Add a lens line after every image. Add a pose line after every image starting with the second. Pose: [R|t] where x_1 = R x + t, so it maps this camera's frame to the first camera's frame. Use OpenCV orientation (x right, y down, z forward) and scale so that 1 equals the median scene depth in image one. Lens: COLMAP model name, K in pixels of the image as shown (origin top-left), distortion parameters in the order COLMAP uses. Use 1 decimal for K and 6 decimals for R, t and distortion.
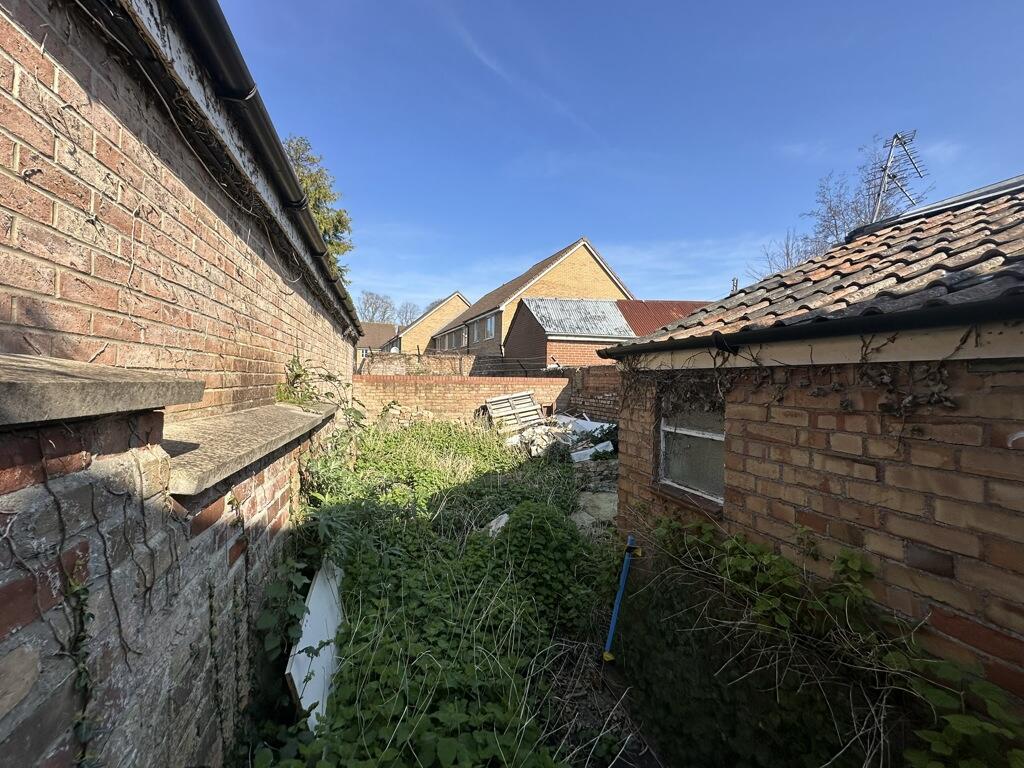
lens RADIAL K [[402.5, 0, 515.7], [0, 402.5, 387.0], [0, 0, 1]] dist [-0.004093, 0.000379]
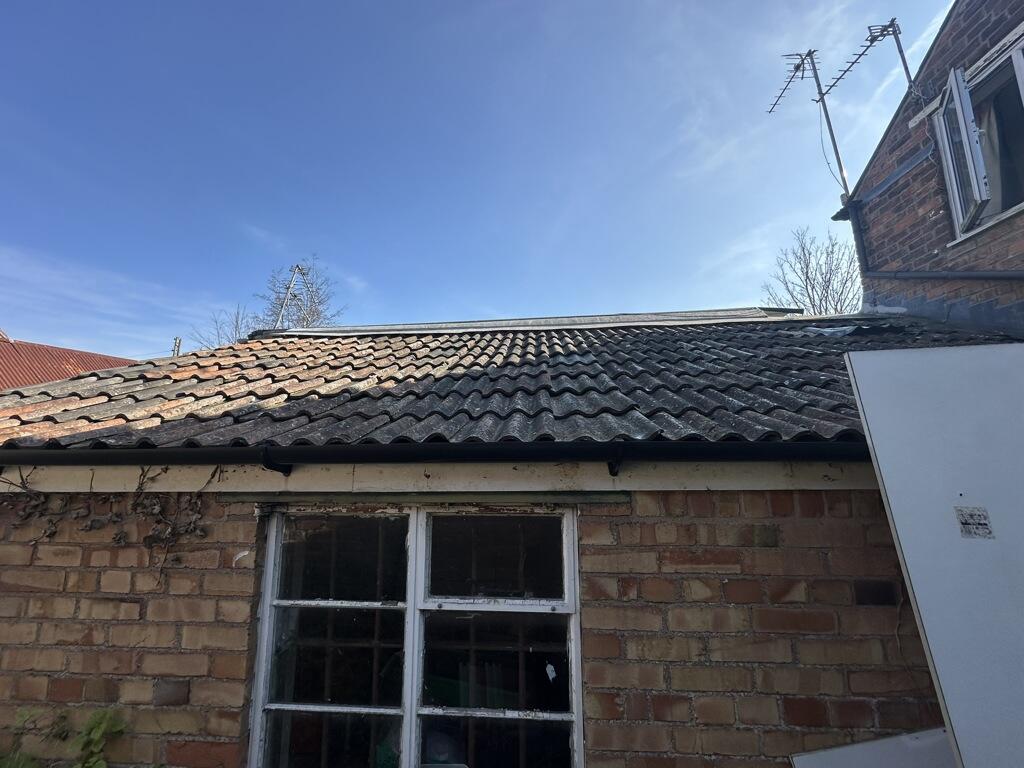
lens RADIAL K [[402.5, 0, 509.3], [0, 402.5, 384.6], [0, 0, 1]] dist [-0.004093, 0.000379]
pose [[0.387658, 0.128168, 0.912849, 0.278018], [0.024906, 0.988469, -0.149362, -0.142189], [-0.921467, 0.080636, 0.379996, -0.203419]]
